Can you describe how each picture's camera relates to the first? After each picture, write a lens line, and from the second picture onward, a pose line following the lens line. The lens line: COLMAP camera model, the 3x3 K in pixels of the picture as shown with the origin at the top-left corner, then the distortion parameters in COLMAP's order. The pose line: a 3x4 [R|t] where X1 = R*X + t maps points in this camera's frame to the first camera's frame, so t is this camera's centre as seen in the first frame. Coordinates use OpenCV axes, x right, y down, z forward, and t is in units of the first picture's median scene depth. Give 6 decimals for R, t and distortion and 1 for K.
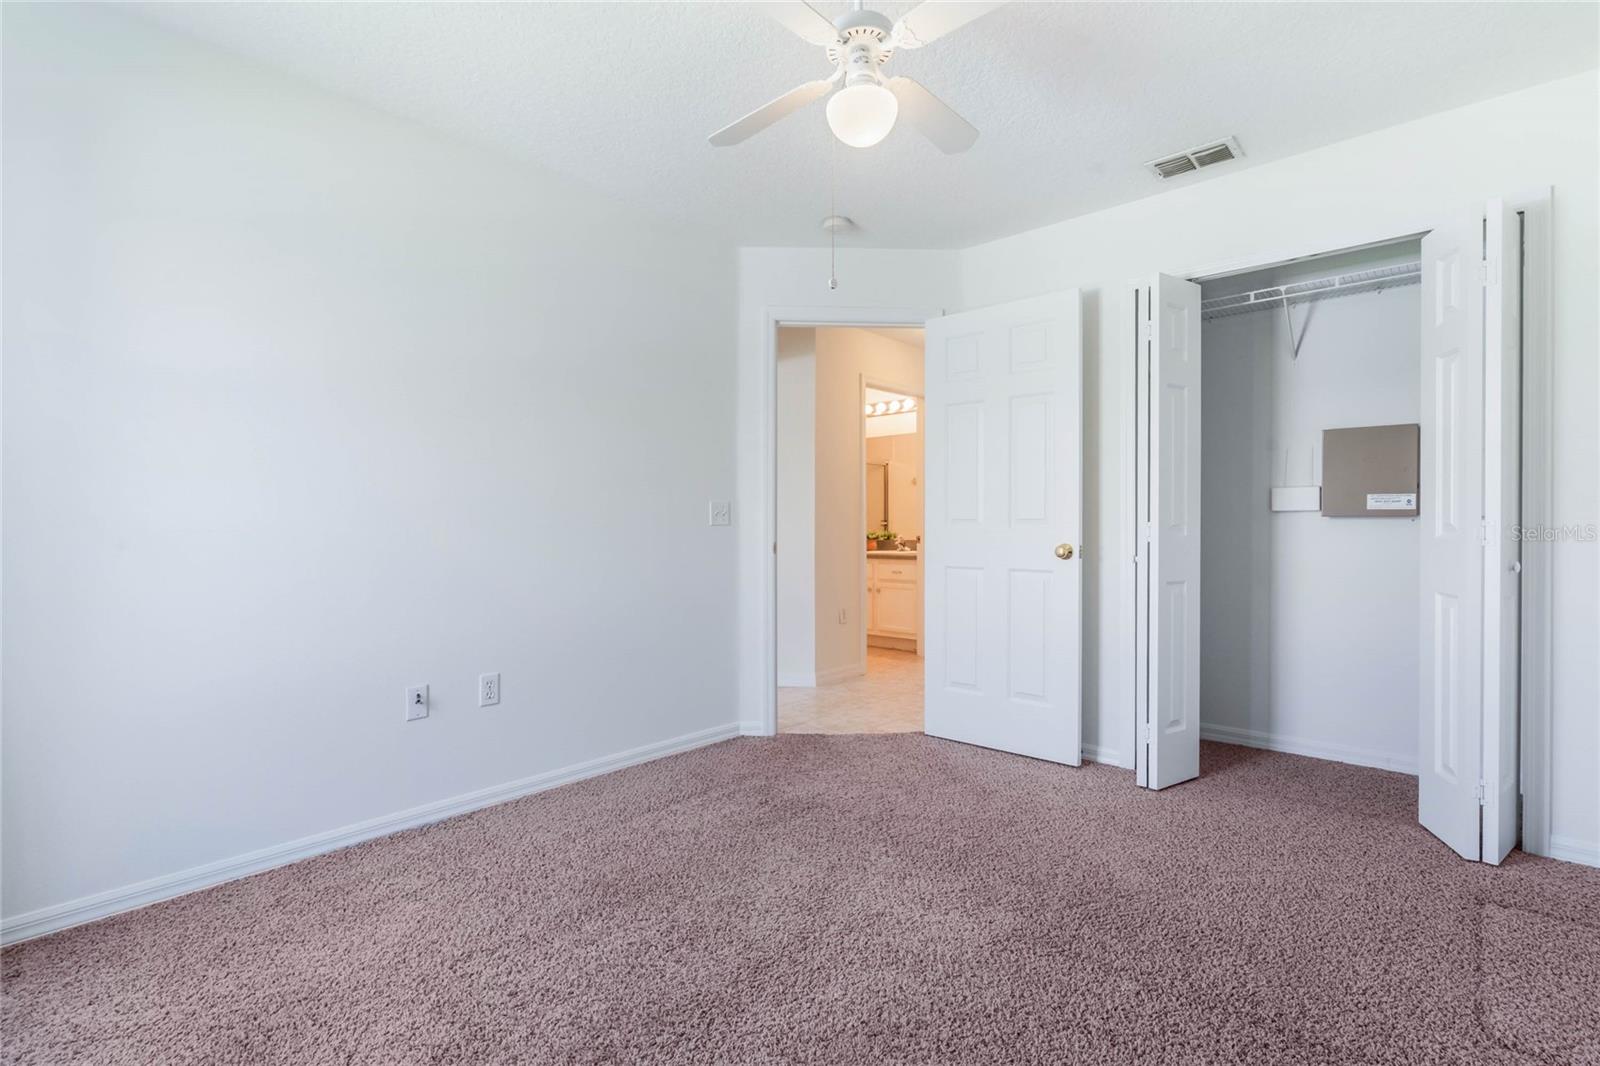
lens RADIAL K [[740.3, 0, 800.0], [0, 740.3, 533.0], [0, 0, 1]] dist [-0.001768, -0.000220]
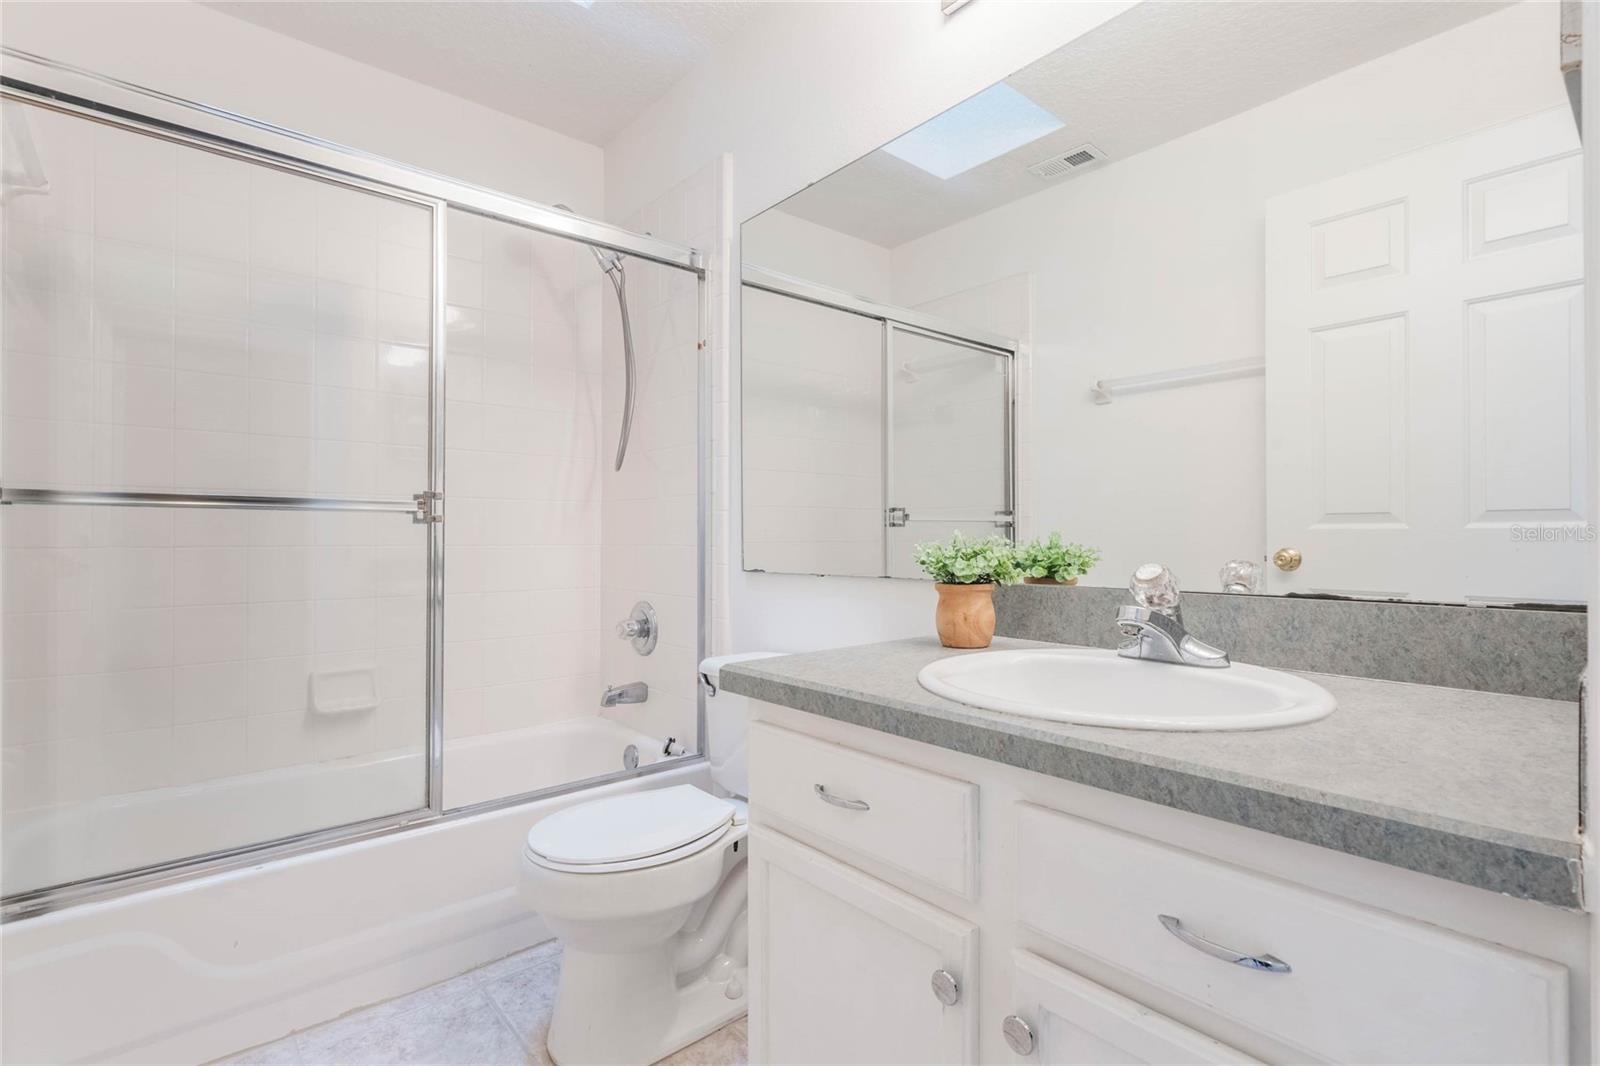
lens RADIAL K [[740.3, 0, 800.0], [0, 740.3, 533.0], [0, 0, 1]] dist [-0.001768, -0.000220]
pose [[0.992213, -0.001259, -0.124546, 0.079898], [-0.000944, 0.999844, -0.017633, -0.000760], [0.124549, 0.017613, 0.992057, 0.824713]]
